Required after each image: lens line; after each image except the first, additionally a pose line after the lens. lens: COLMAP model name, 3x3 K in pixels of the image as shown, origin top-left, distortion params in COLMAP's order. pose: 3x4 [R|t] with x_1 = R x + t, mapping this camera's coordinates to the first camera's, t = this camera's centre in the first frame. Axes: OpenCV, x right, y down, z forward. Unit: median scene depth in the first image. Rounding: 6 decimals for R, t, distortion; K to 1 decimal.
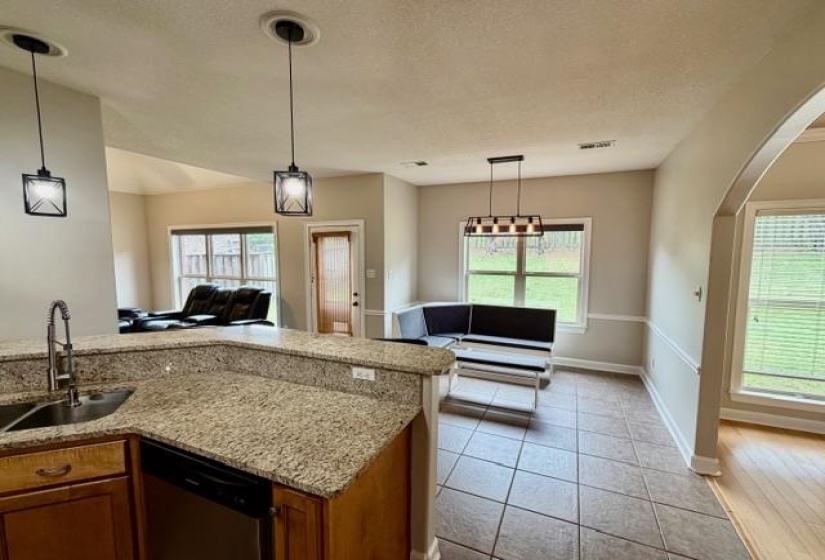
lens RADIAL K [[357.1, 0, 410.8], [0, 357.1, 285.8], [0, 0, 1]] dist [0.001262, 0.000082]
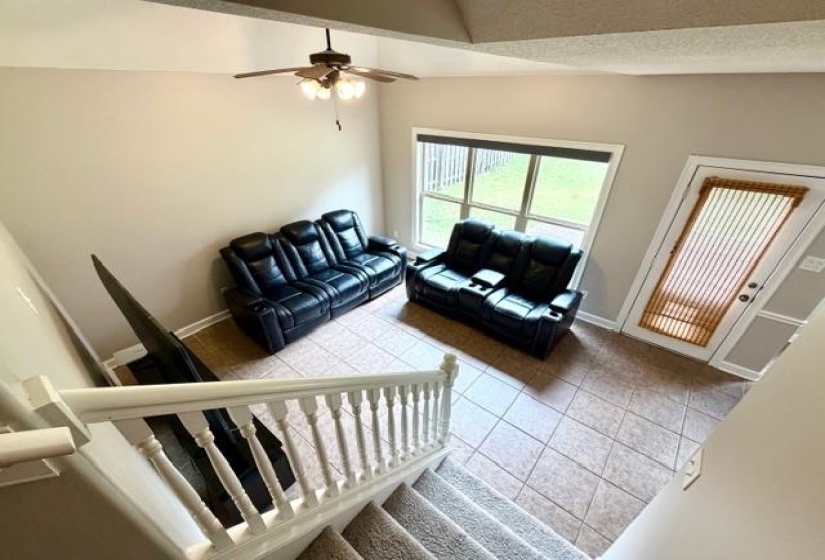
lens RADIAL K [[327.4, 0, 408.6], [0, 327.4, 307.3], [0, 0, 1]] dist [0.000942, 0.000136]
pose [[0.962799, 0.143407, -0.229024, -0.652197], [-0.018270, 0.880162, 0.474322, -0.227124], [0.269599, -0.452492, 0.850039, 0.303898]]
